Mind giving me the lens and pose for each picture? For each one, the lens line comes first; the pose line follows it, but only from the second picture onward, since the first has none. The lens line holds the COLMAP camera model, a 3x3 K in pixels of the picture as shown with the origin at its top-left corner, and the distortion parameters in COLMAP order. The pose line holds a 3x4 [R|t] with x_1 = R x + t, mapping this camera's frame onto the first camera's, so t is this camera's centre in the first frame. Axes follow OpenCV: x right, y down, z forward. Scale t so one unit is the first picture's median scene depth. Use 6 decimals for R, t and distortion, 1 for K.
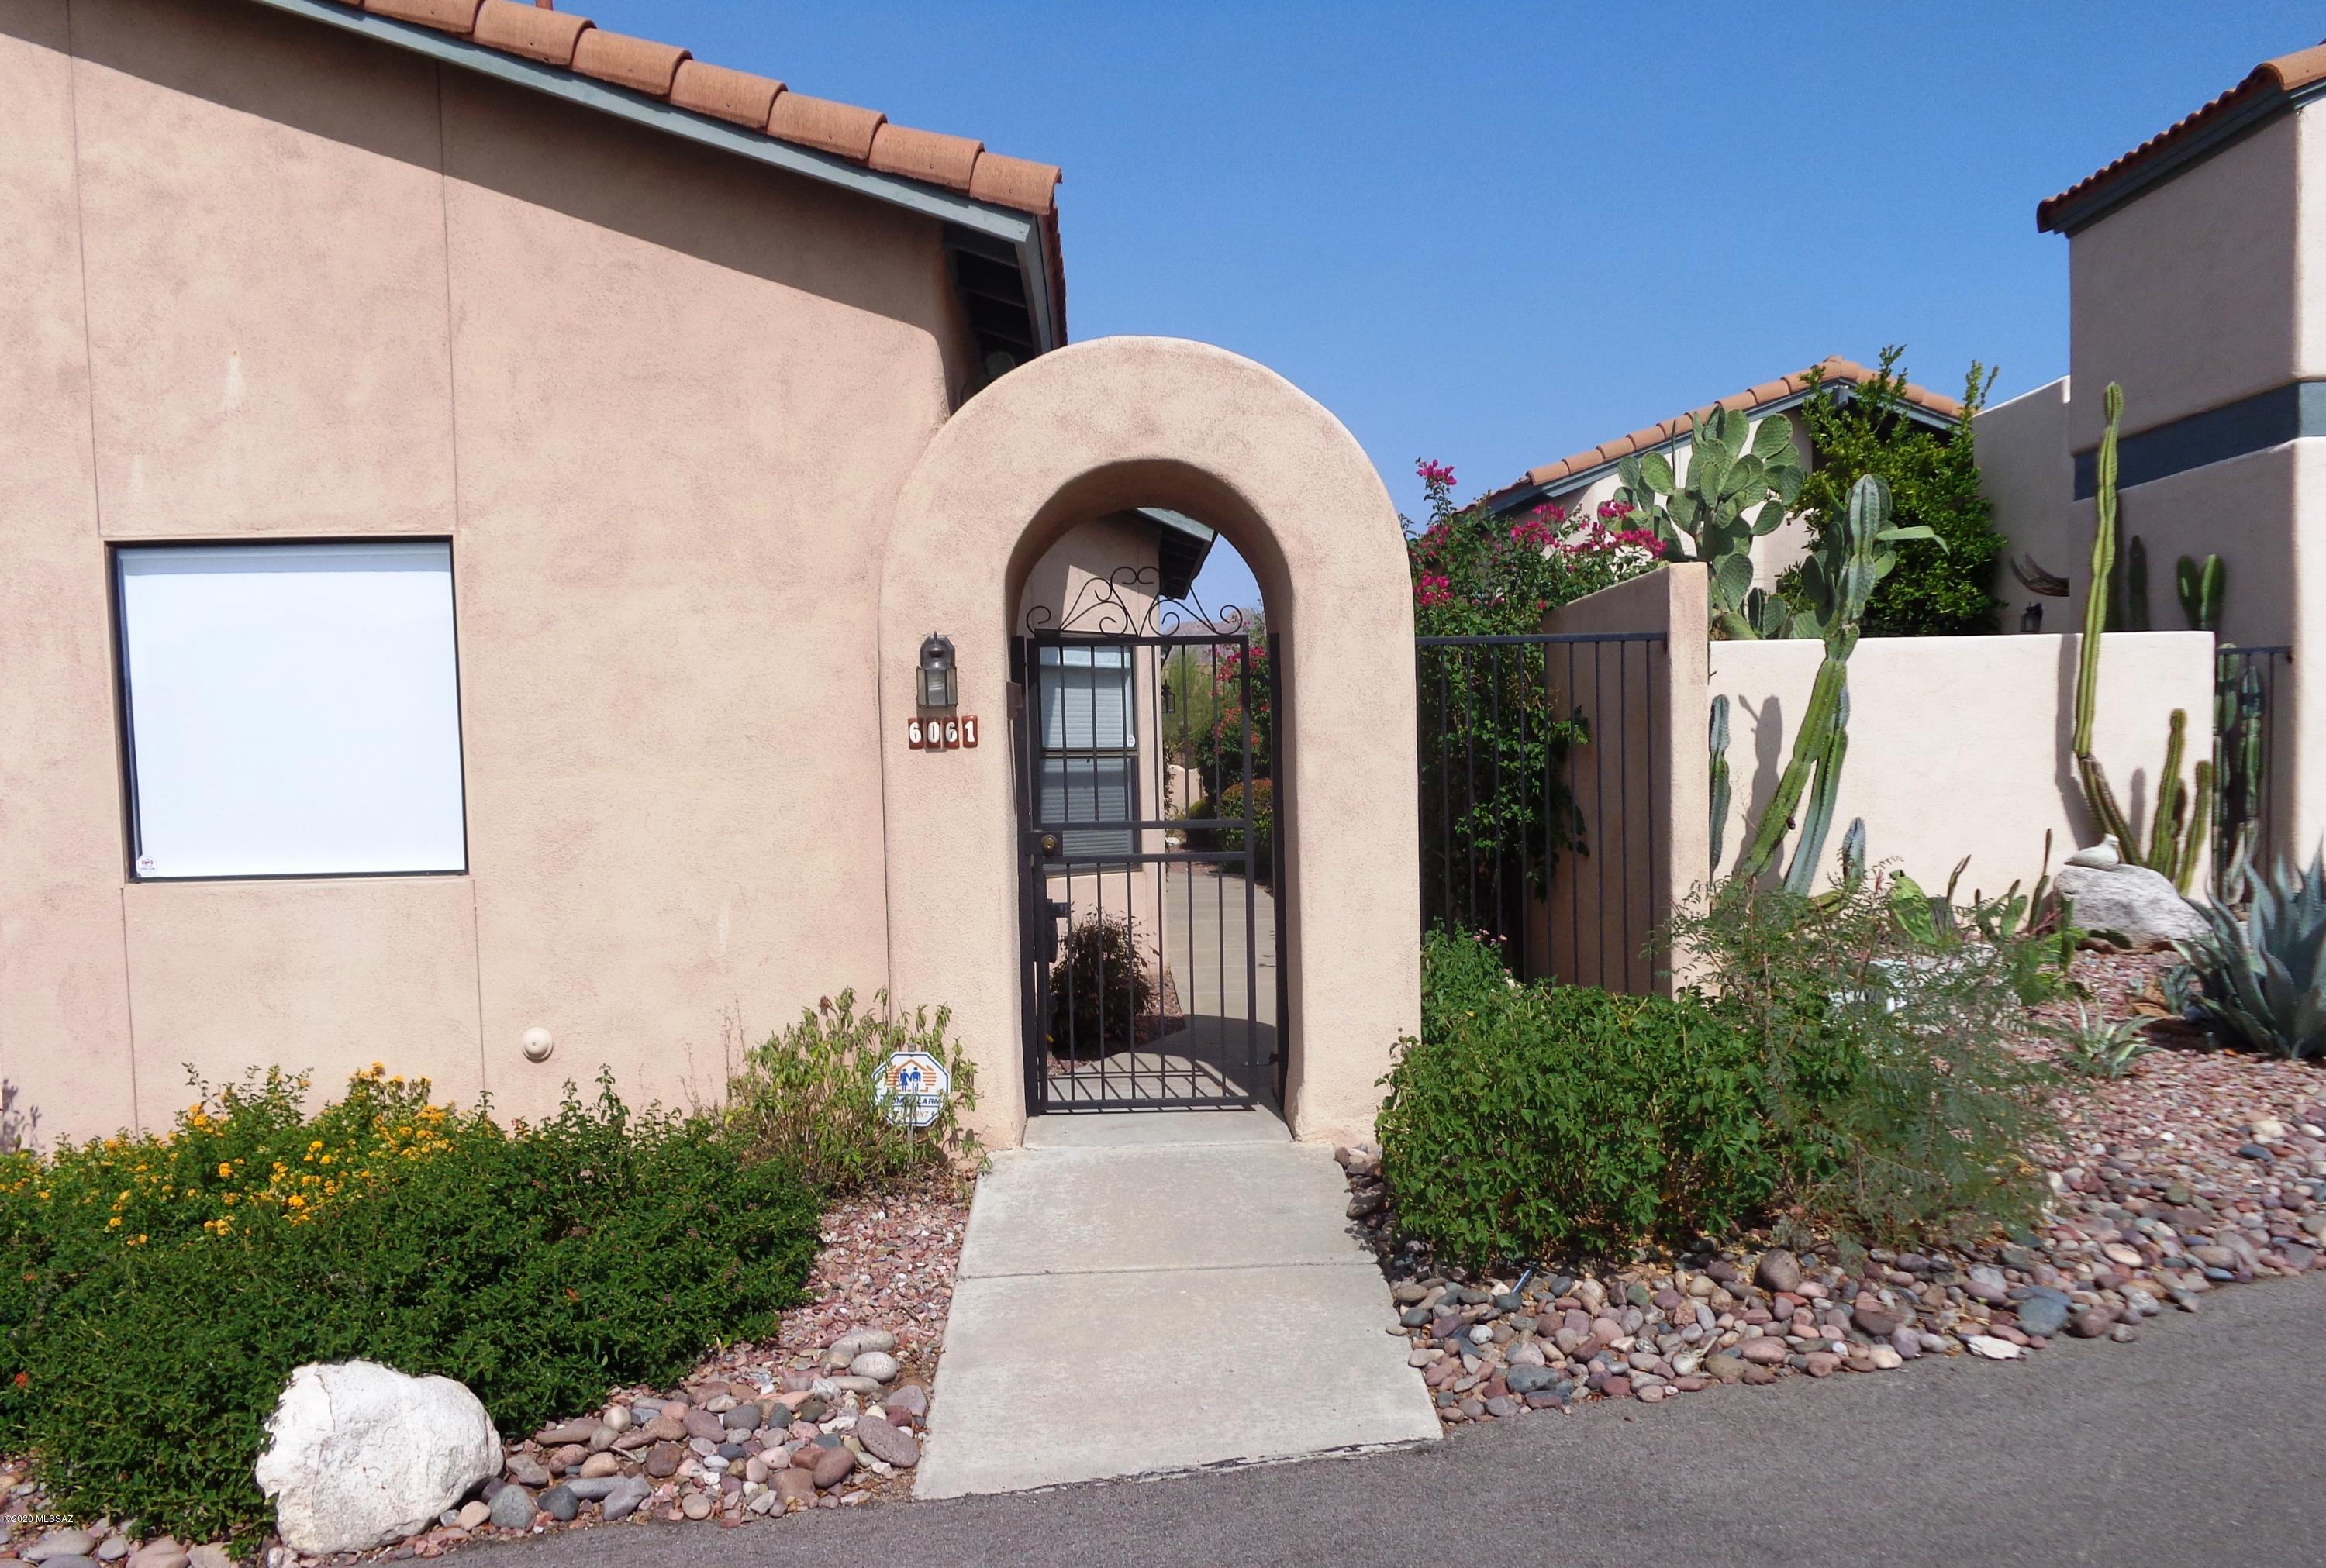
lens RADIAL K [[1759.6, 0, 1165.5], [0, 1759.6, 868.4], [0, 0, 1]] dist [0.000371, -0.001479]
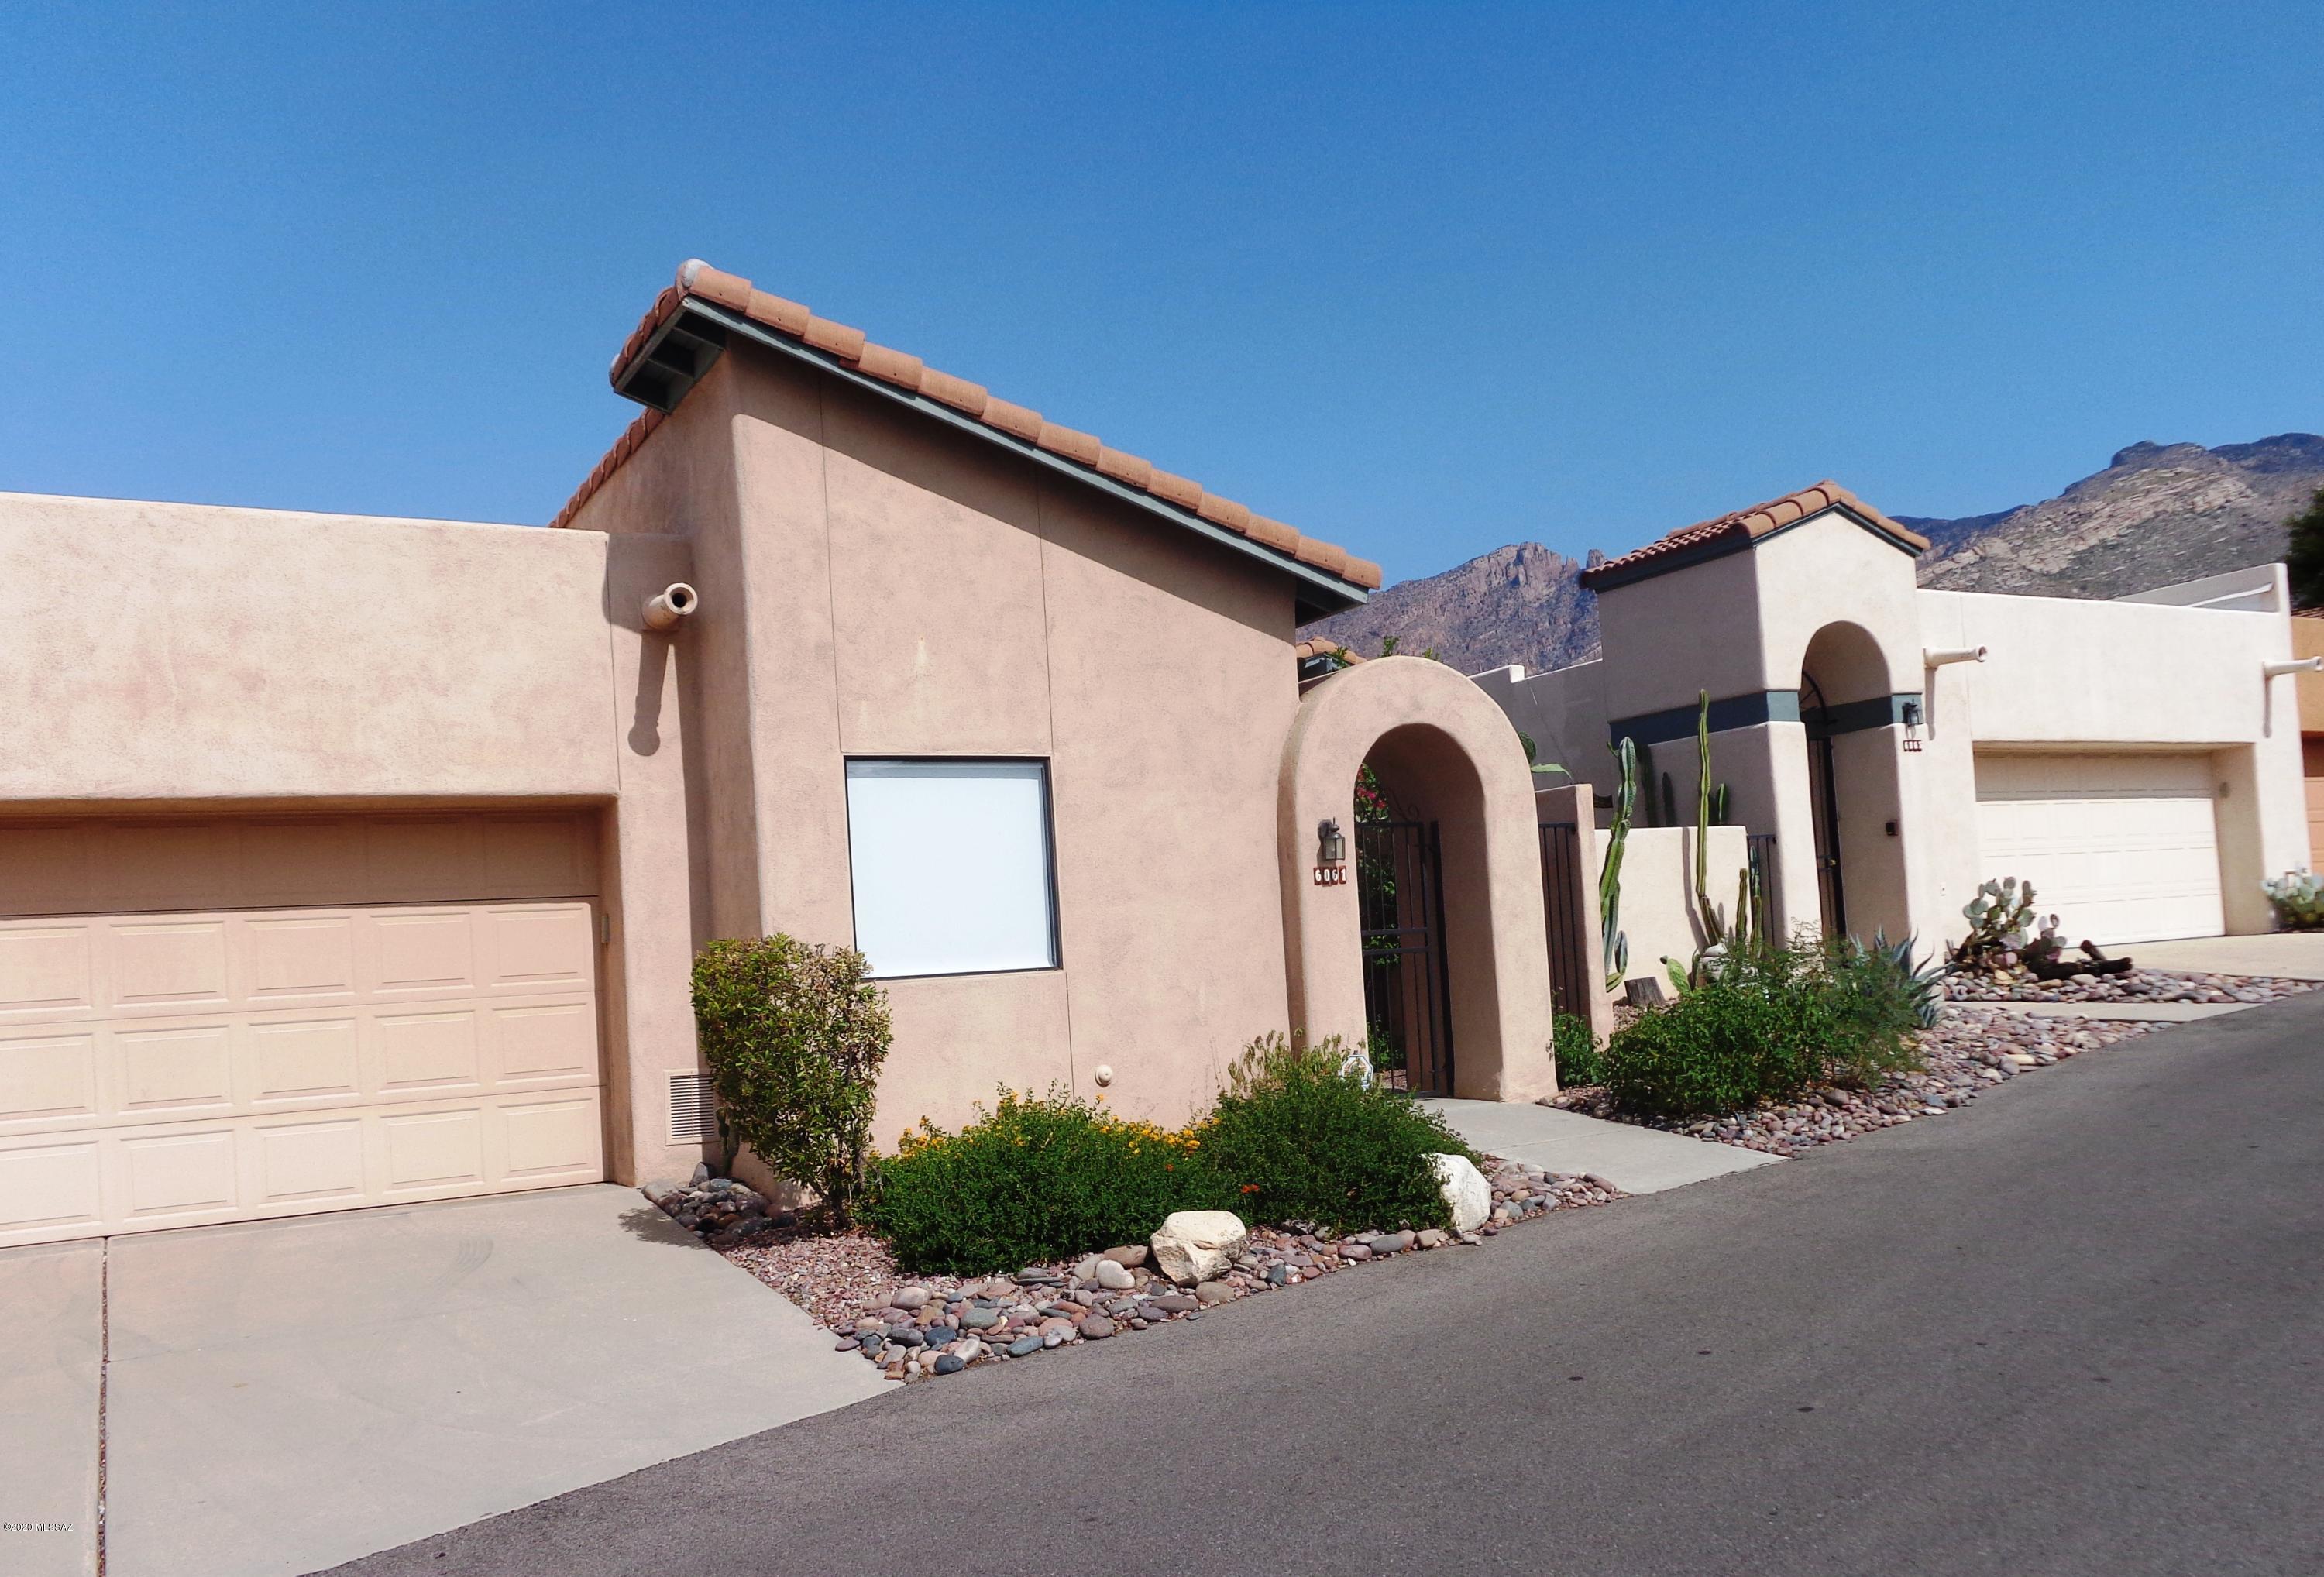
lens RADIAL K [[1848.5, 0, 1164.7], [0, 1848.5, 897.2], [0, 0, 1]] dist [0.002136, -0.000727]
pose [[0.884399, -0.014785, 0.466497, -1.104990], [0.066606, 0.993266, -0.094794, 0.104398], [-0.461954, 0.114908, 0.879429, -0.514774]]
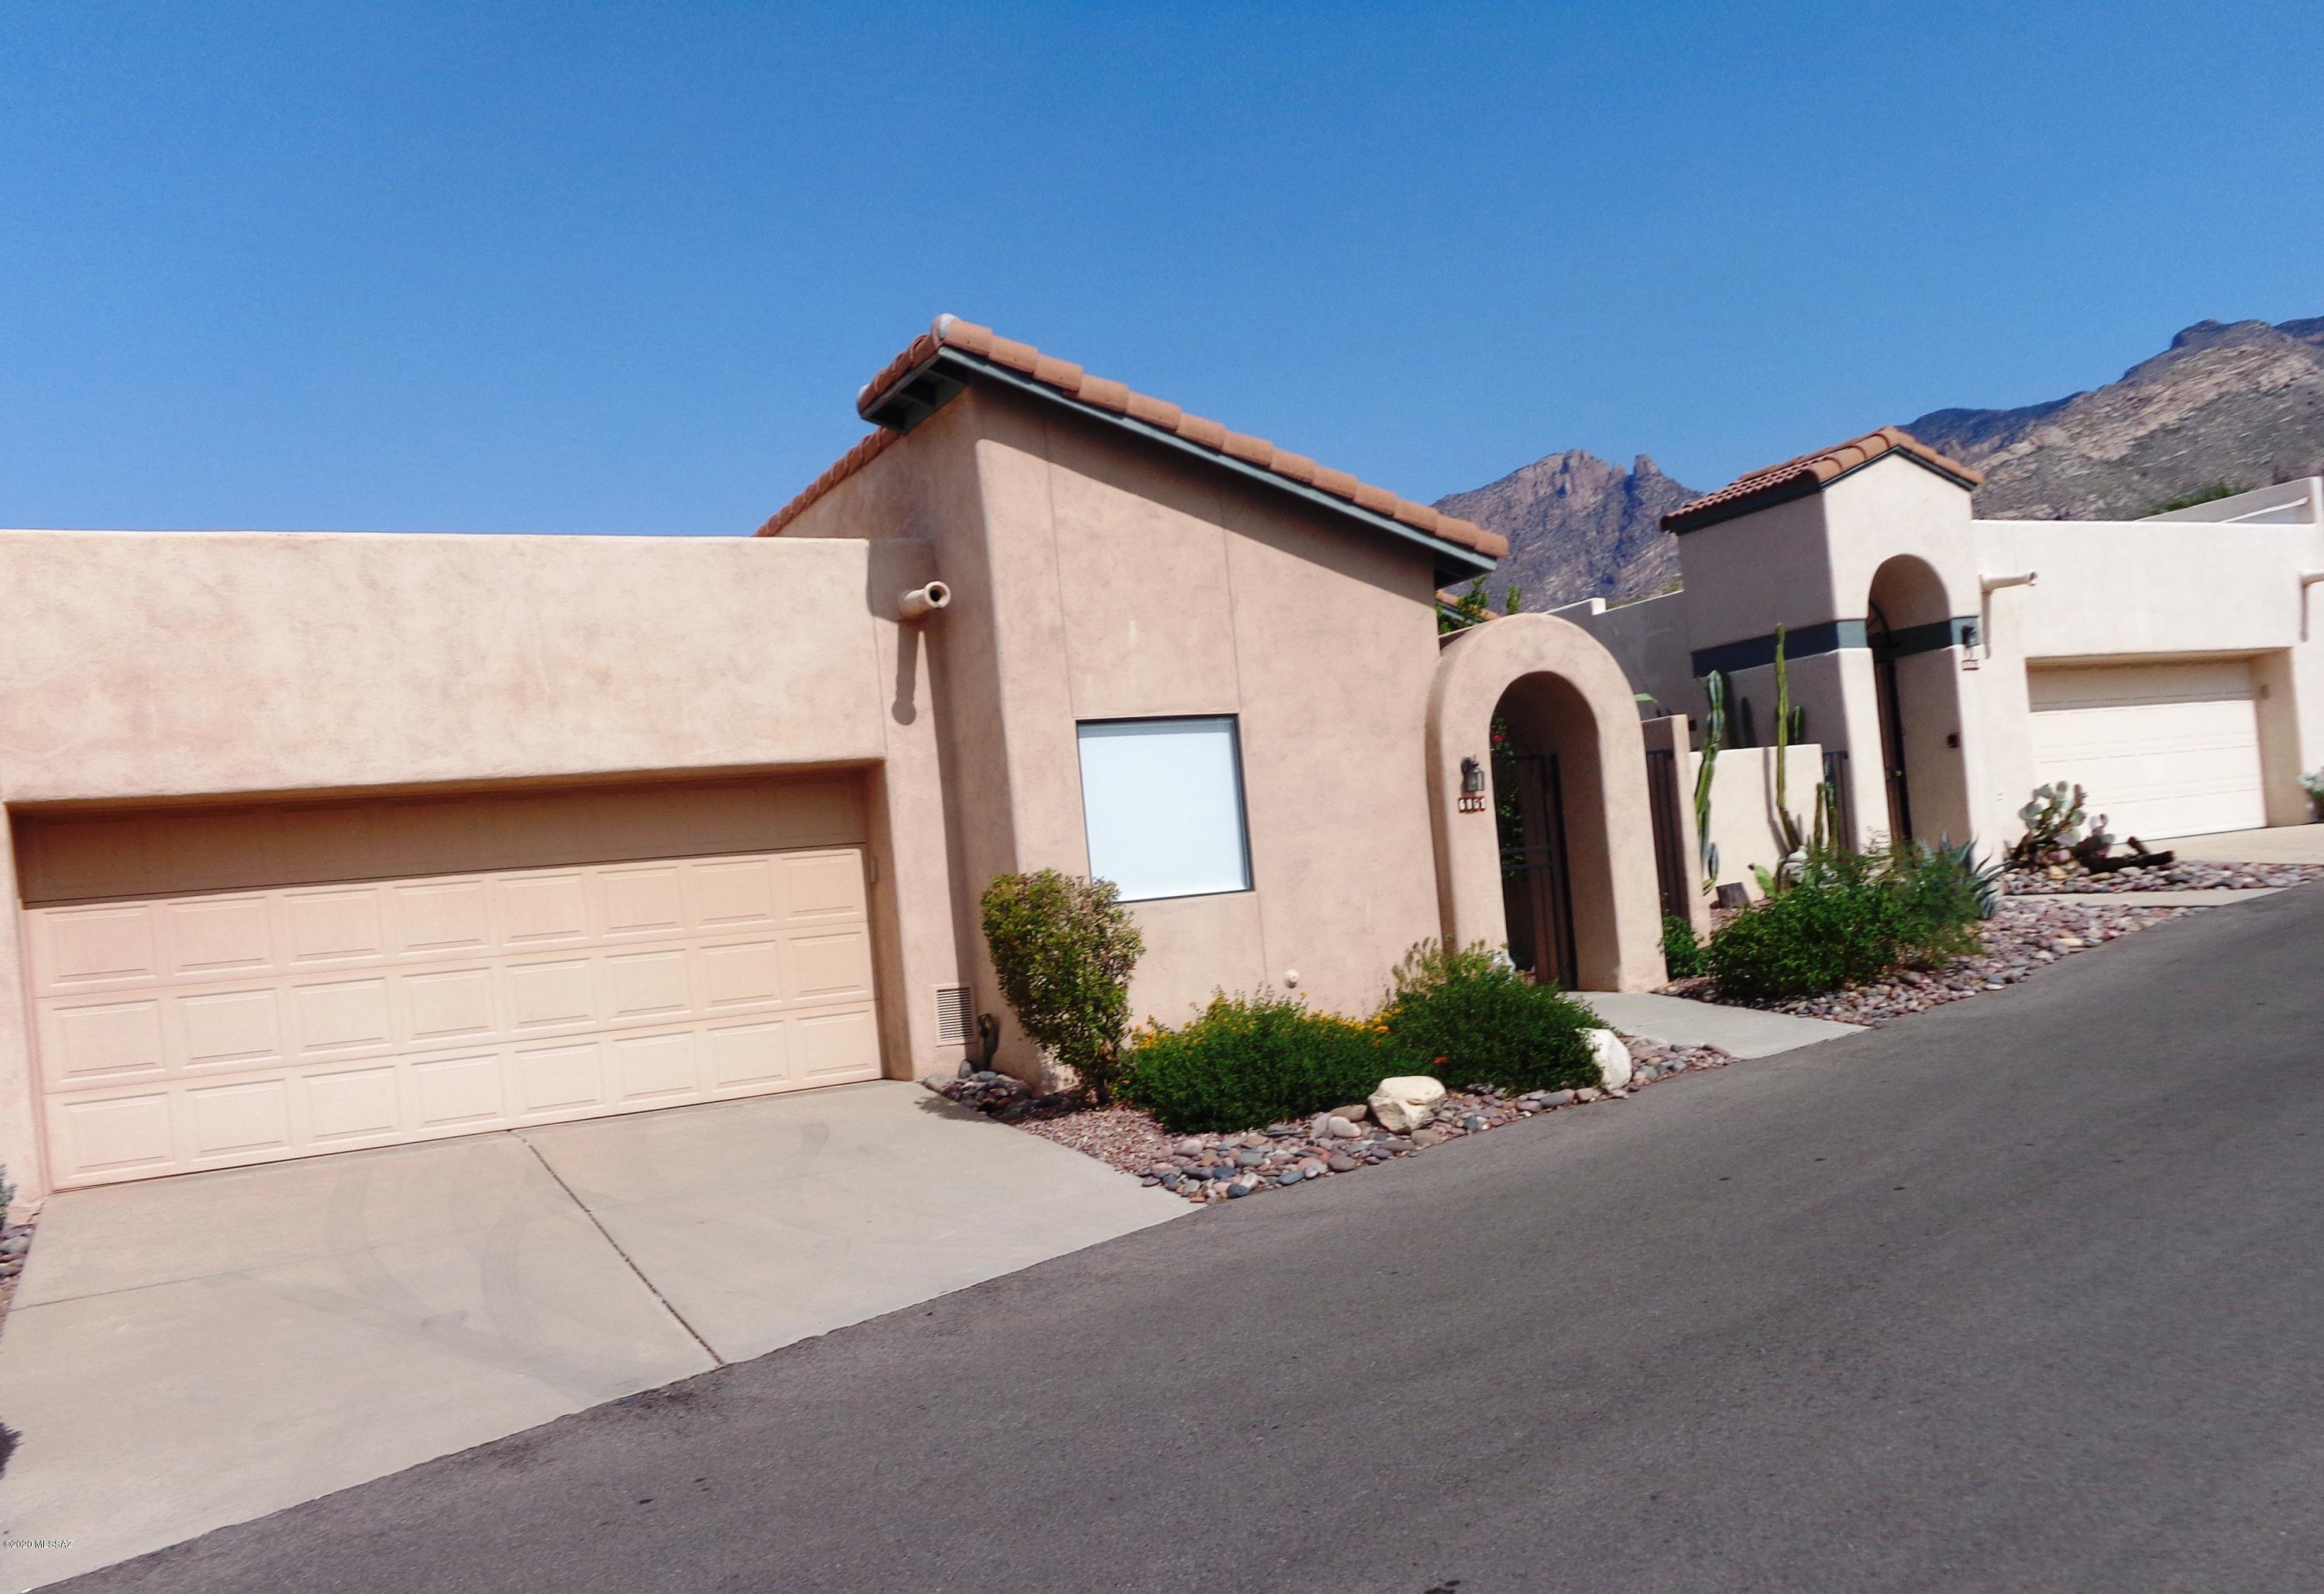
lens RADIAL K [[1872.0, 0, 1160.0], [0, 1872.0, 892.4], [0, 0, 1]] dist [0.007190, -0.001709]
pose [[0.894734, -0.061464, 0.442350, -1.398576], [0.097653, 0.993441, -0.059483, 0.116703], [-0.435793, 0.096418, 0.894868, -0.764647]]
